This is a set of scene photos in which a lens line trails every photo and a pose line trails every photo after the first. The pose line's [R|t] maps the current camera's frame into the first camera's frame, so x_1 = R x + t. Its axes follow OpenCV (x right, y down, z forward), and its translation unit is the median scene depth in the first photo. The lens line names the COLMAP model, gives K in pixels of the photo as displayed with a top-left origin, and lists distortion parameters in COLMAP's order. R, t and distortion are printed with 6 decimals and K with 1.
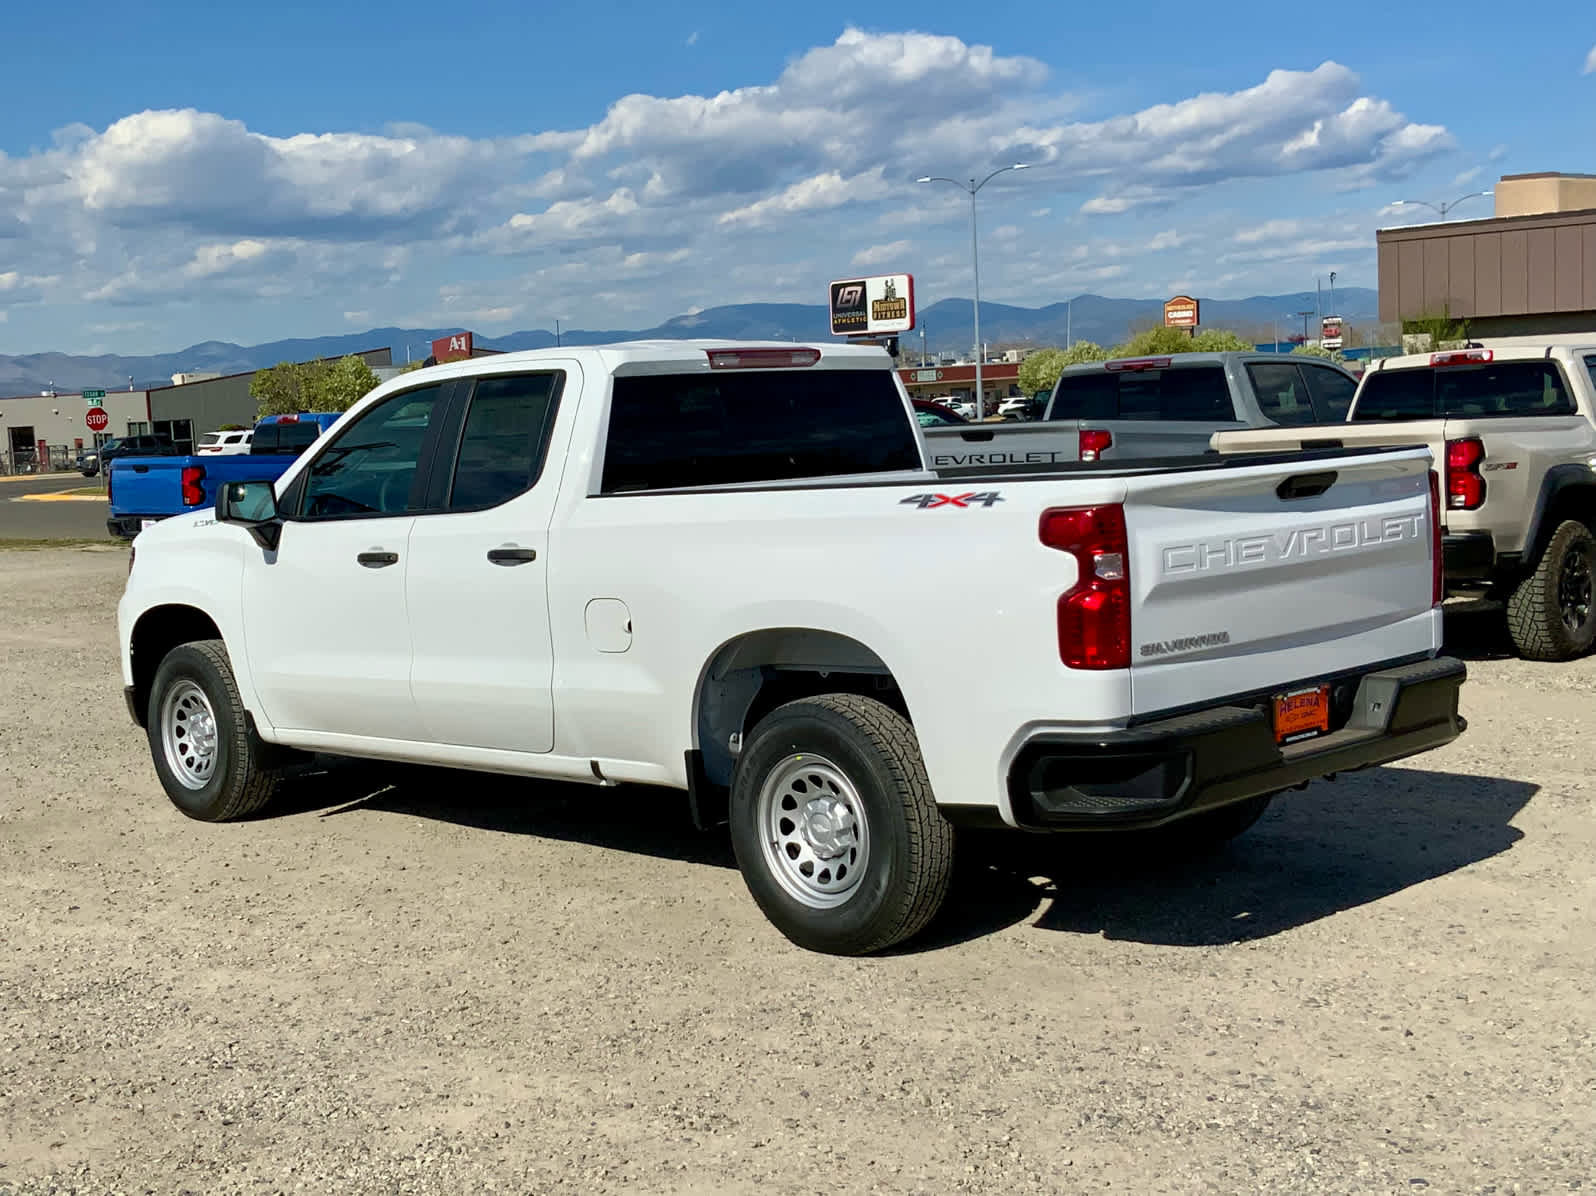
lens RADIAL K [[2104.4, 0, 798.0], [0, 2104.4, 598.0], [0, 0, 1]] dist [0.100792, 0.004539]
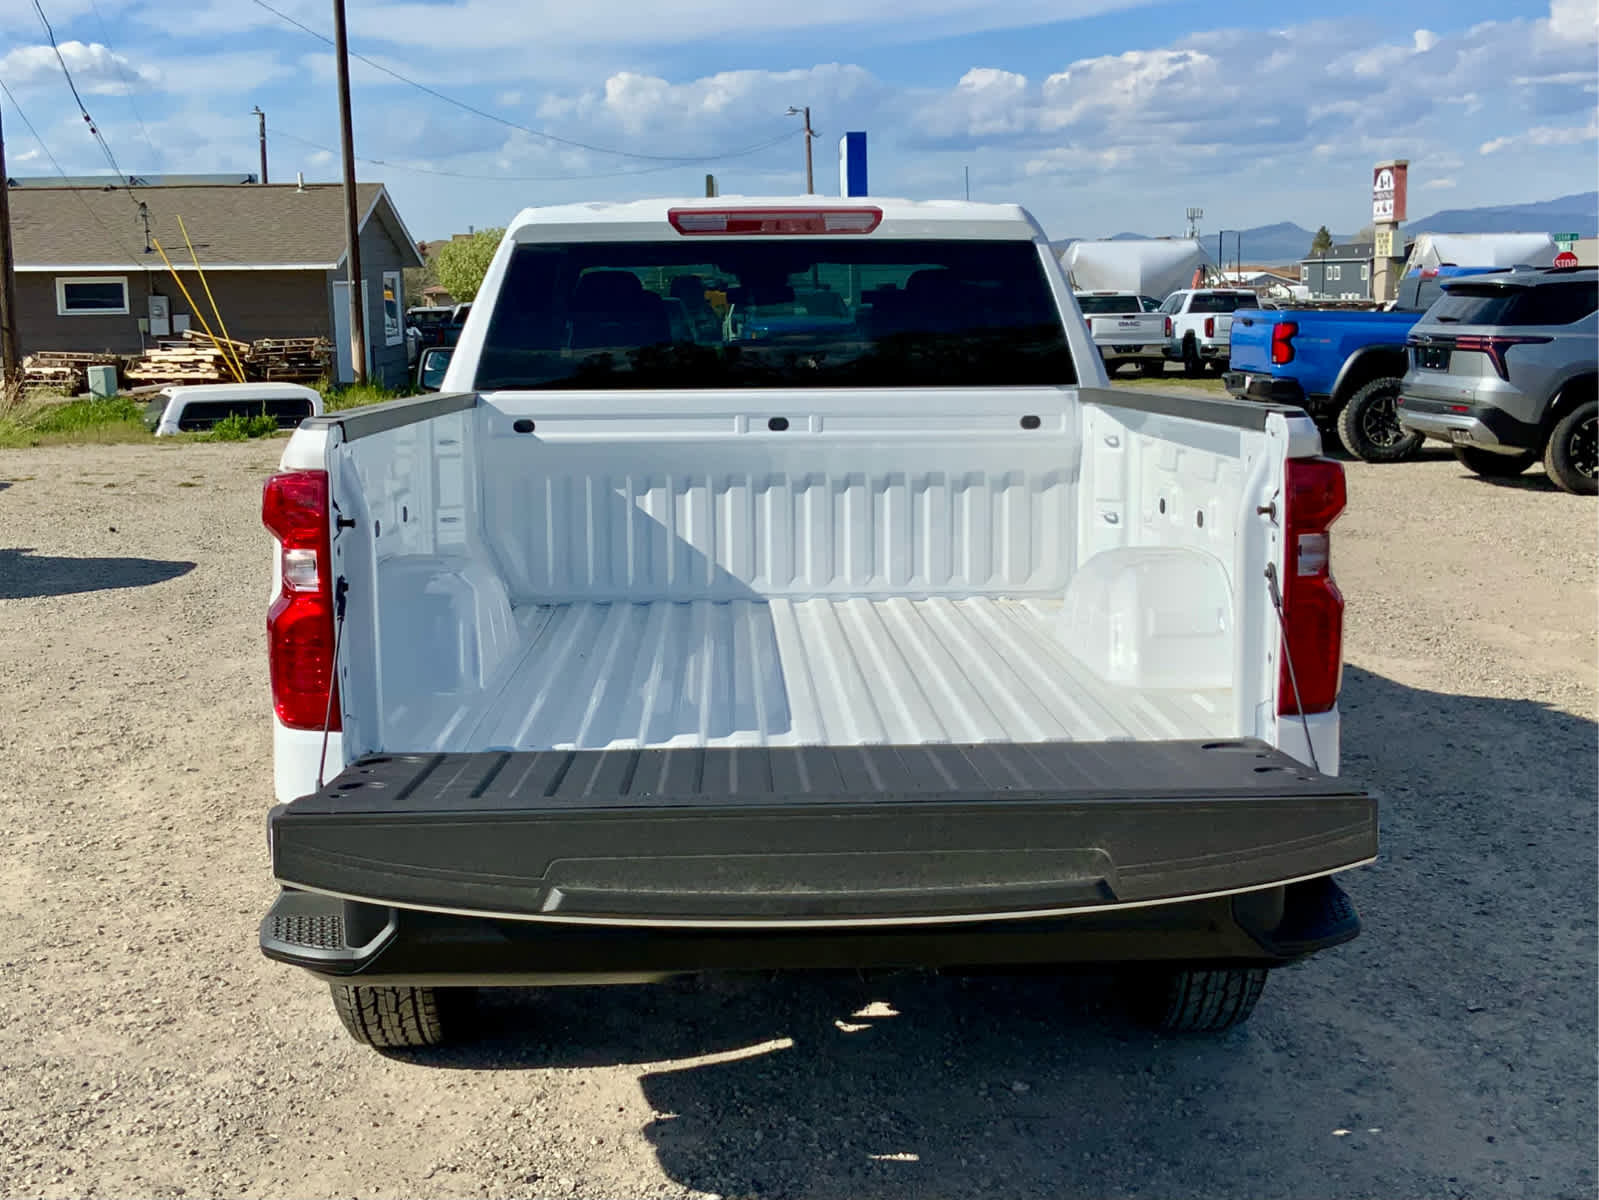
lens RADIAL K [[2050.6, 0, 815.8], [0, 2050.6, 625.4], [0, 0, 1]] dist [0.039854, -0.019672]
pose [[0.735928, 0.147528, -0.660791, 0.603878], [-0.086408, 0.988456, 0.124449, -0.079785], [0.671523, -0.034487, 0.740181, 0.586685]]
